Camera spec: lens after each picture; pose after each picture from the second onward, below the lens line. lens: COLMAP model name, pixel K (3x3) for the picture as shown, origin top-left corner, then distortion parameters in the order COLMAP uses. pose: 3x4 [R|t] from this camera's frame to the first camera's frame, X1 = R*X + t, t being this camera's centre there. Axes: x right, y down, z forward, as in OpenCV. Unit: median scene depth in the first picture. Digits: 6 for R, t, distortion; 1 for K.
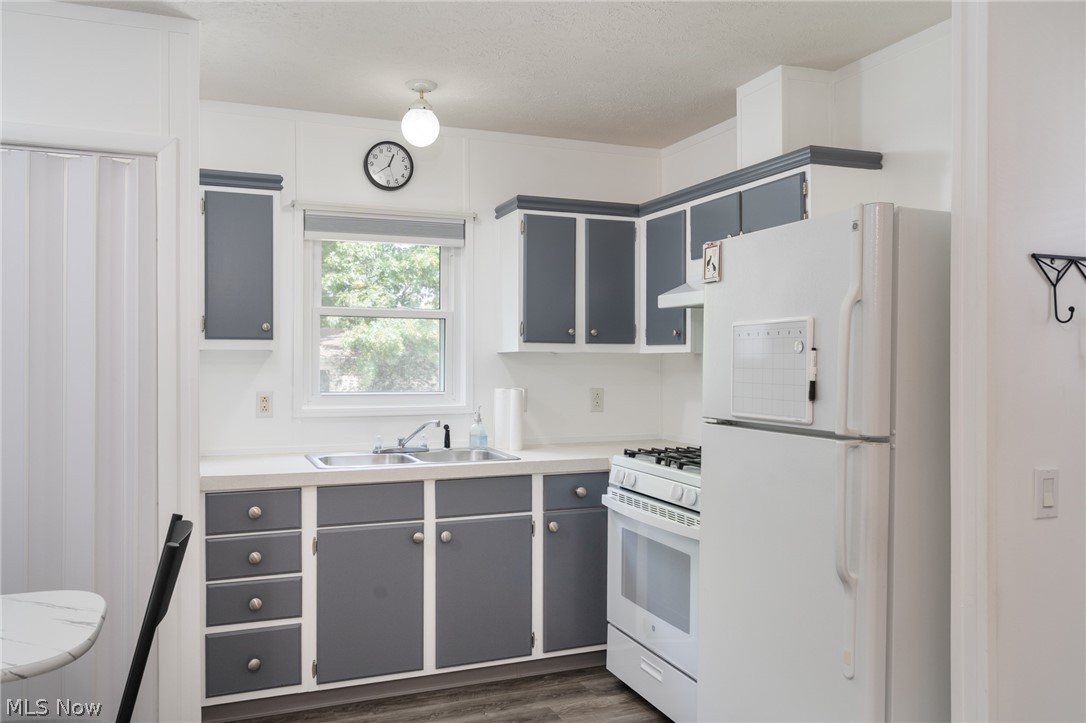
lens RADIAL K [[835.7, 0, 542.0], [0, 835.7, 375.7], [0, 0, 1]] dist [0.003819, 0.000844]
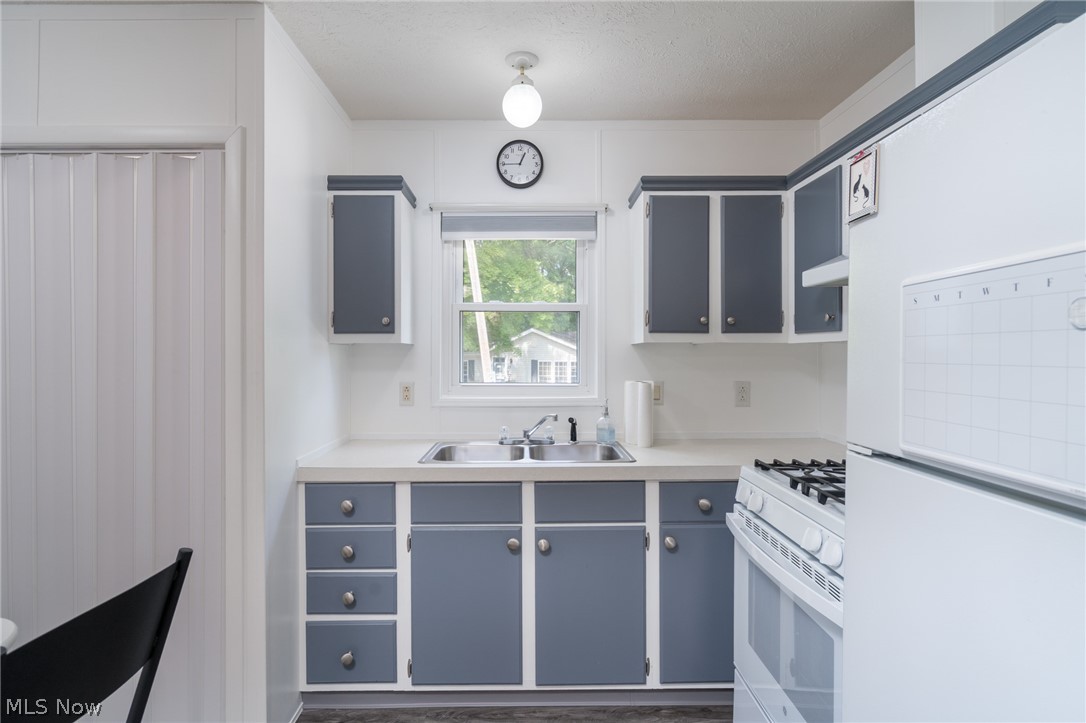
lens RADIAL K [[564.1, 0, 538.1], [0, 564.1, 358.6], [0, 0, 1]] dist [0.000888, -0.000124]
pose [[0.933115, -0.001634, -0.359574, 0.098894], [-0.001605, 0.999961, -0.008710, -0.005838], [0.359574, 0.008705, 0.933076, 0.406540]]
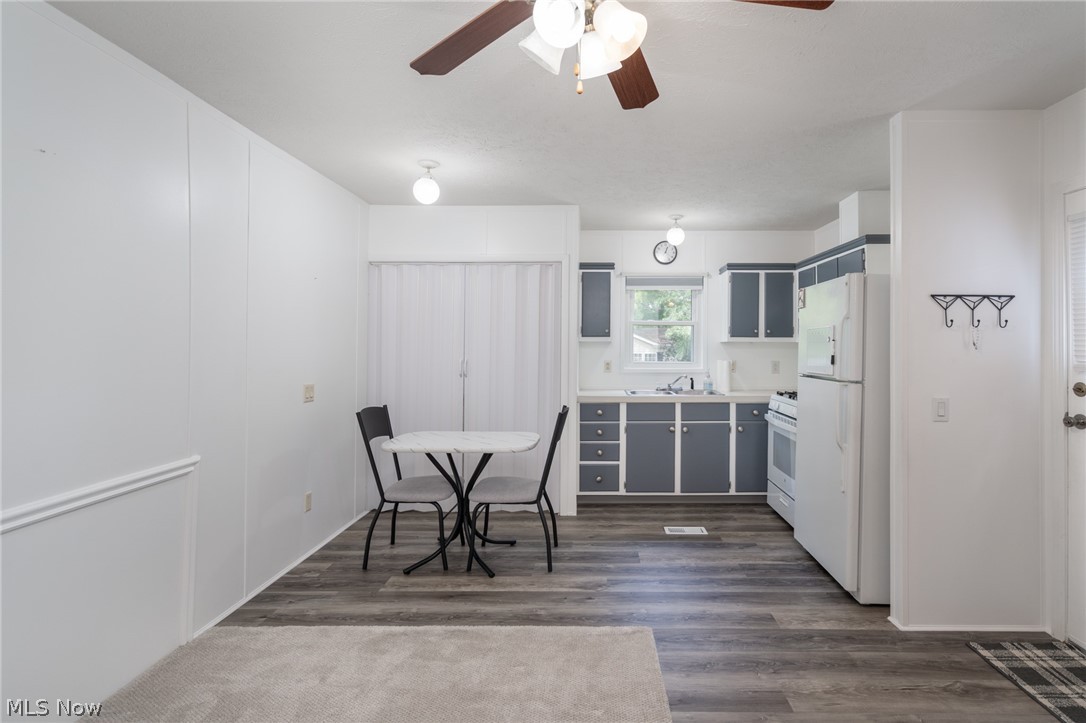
lens RADIAL K [[514.1, 0, 595.4], [0, 514.1, 350.8], [0, 0, 1]] dist [-0.001872, 0.001393]
pose [[0.925032, 0.002527, -0.379882, 0.161852], [-0.006661, 0.999932, -0.009569, 0.007148], [0.379832, 0.011382, 0.924986, -0.277733]]
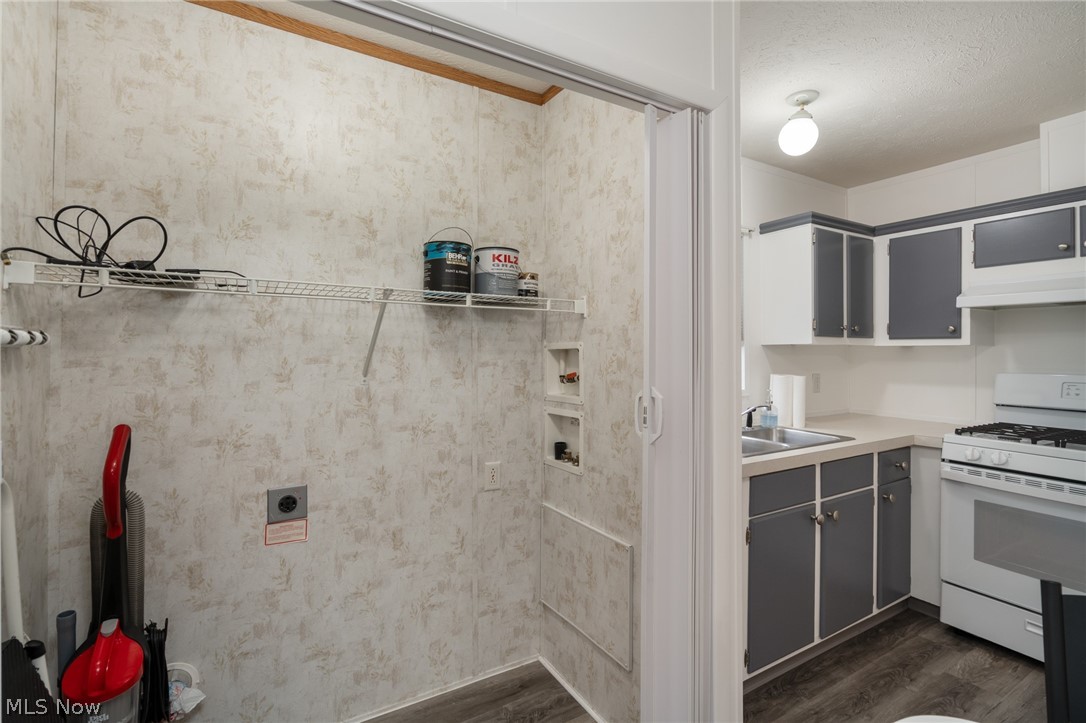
lens RADIAL K [[476.8, 0, 540.2], [0, 476.8, 355.8], [0, 0, 1]] dist [-0.002578, -0.000027]
pose [[0.990993, -0.004389, 0.133845, -0.553034], [0.006442, 0.999868, -0.014912, -0.005361], [-0.133762, 0.015640, 0.990890, 0.429234]]
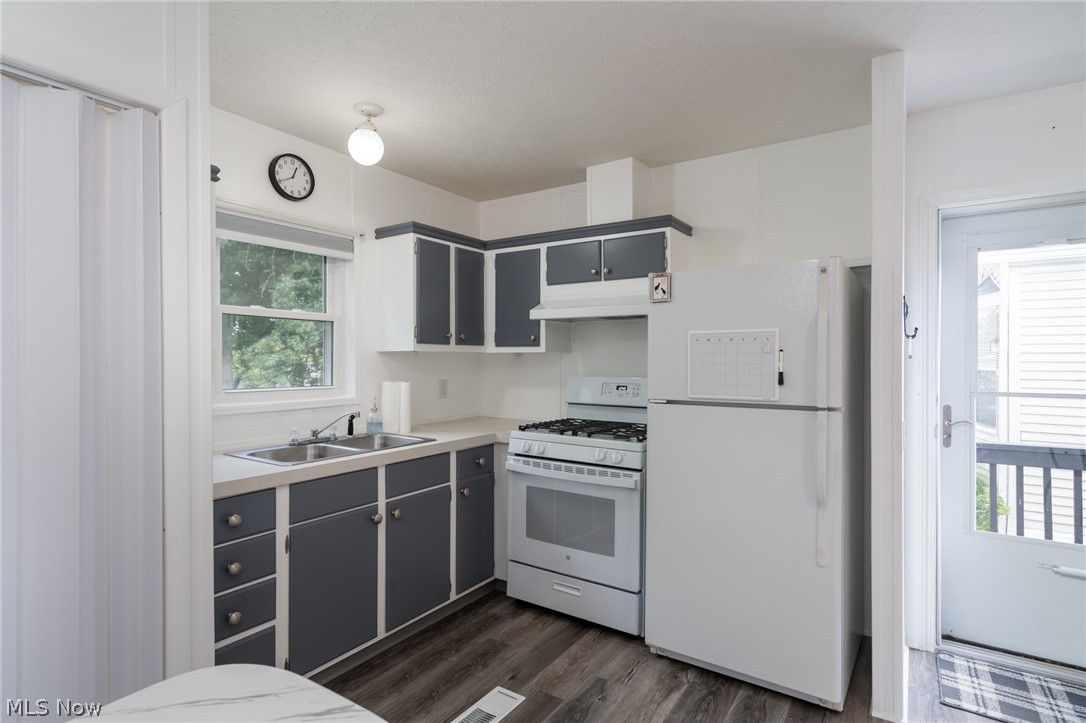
lens RADIAL K [[551.5, 0, 537.2], [0, 551.5, 366.5], [0, 0, 1]] dist [-0.000043, 0.000359]
pose [[0.826969, -0.008935, 0.562177, -0.365388], [0.010091, 0.999949, 0.001049, -0.005597], [-0.562157, 0.004806, 0.827016, 0.266082]]
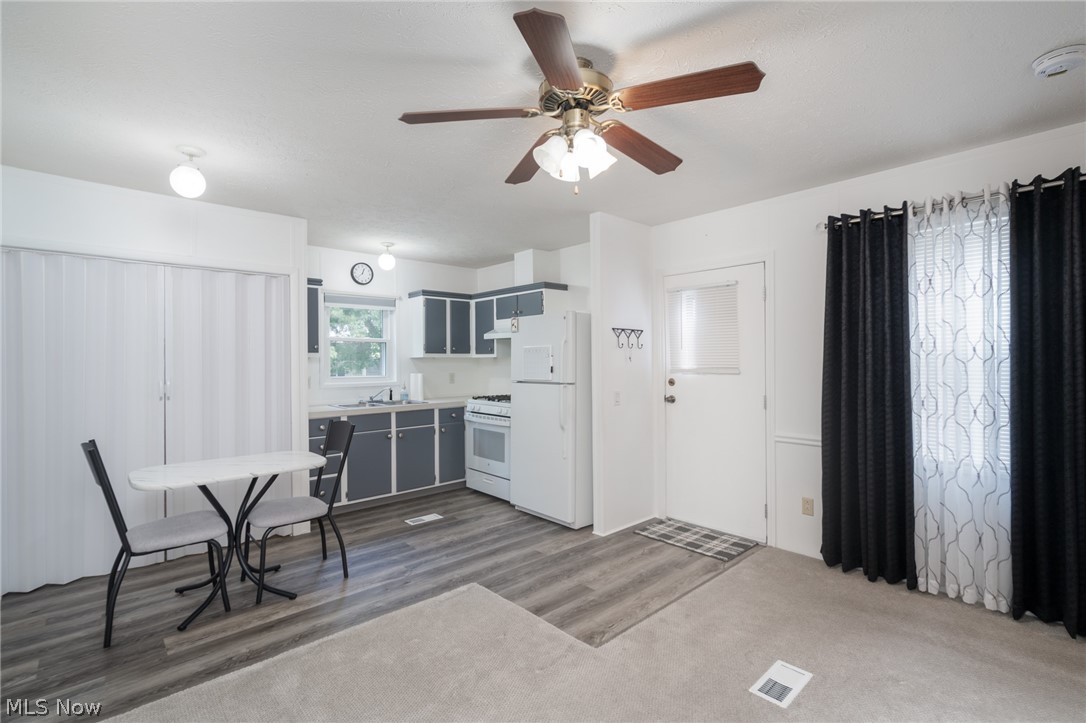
lens RADIAL K [[494.6, 0, 539.6], [0, 494.6, 365.0], [0, 0, 1]] dist [-0.004247, 0.000792]
pose [[0.938672, -0.011869, 0.344607, -0.218837], [0.015727, 0.999841, -0.008402, 0.010475], [-0.344452, 0.013306, 0.938710, -0.441312]]
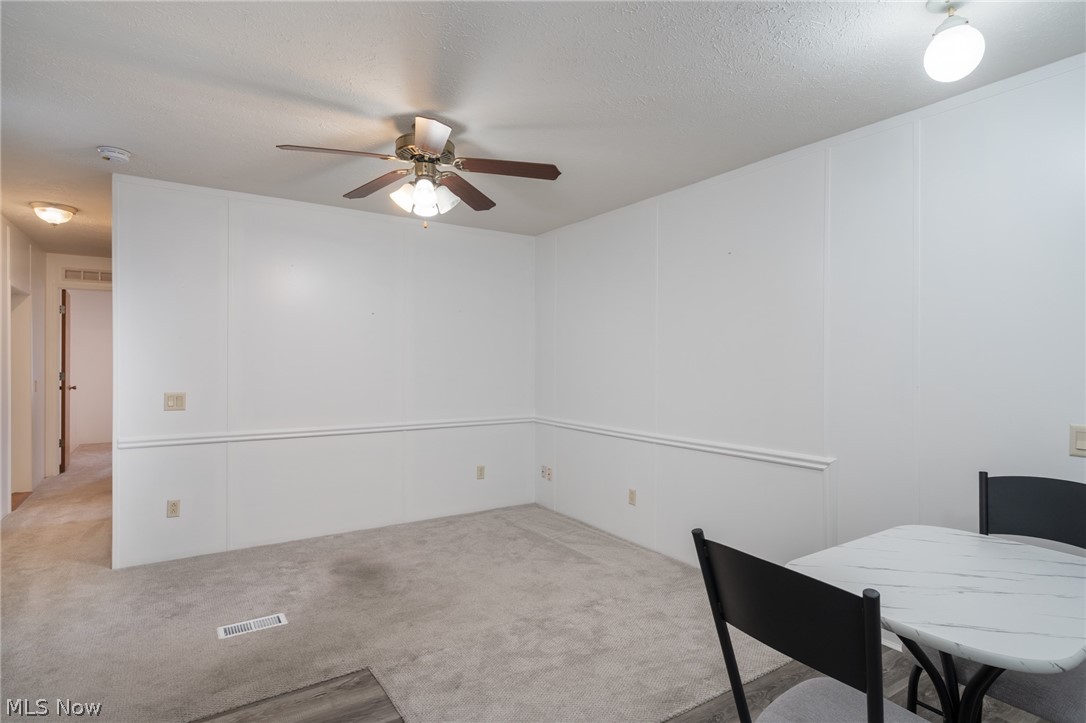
lens RADIAL K [[564.1, 0, 538.1], [0, 564.1, 358.6], [0, 0, 1]] dist [0.000888, -0.000124]
pose [[-0.982607, -0.004972, -0.185633, -0.000305], [-0.007702, 0.999873, 0.013986, -0.010440], [0.185539, 0.015173, -0.982520, 0.869764]]
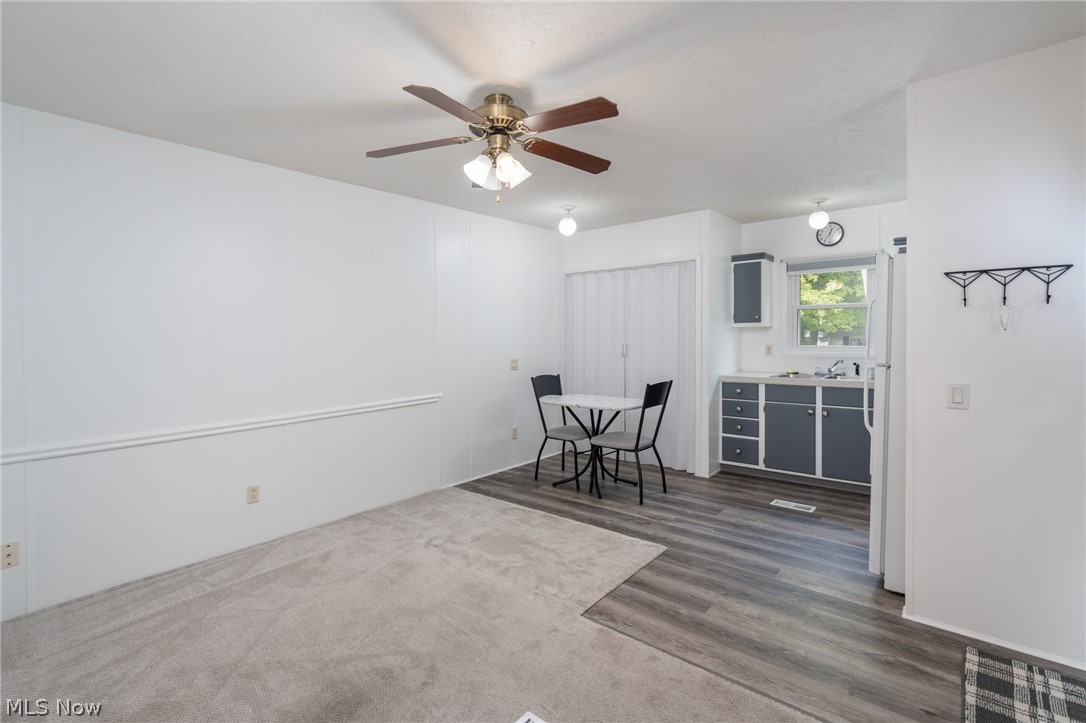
lens RADIAL K [[502.2, 0, 543.0], [0, 502.2, 348.4], [0, 0, 1]] dist [0.002122, 0.000696]
pose [[0.465449, 0.016568, -0.884920, 0.649143], [-0.002603, 0.999846, 0.017351, 0.007650], [0.885071, -0.005772, 0.465420, -0.206908]]
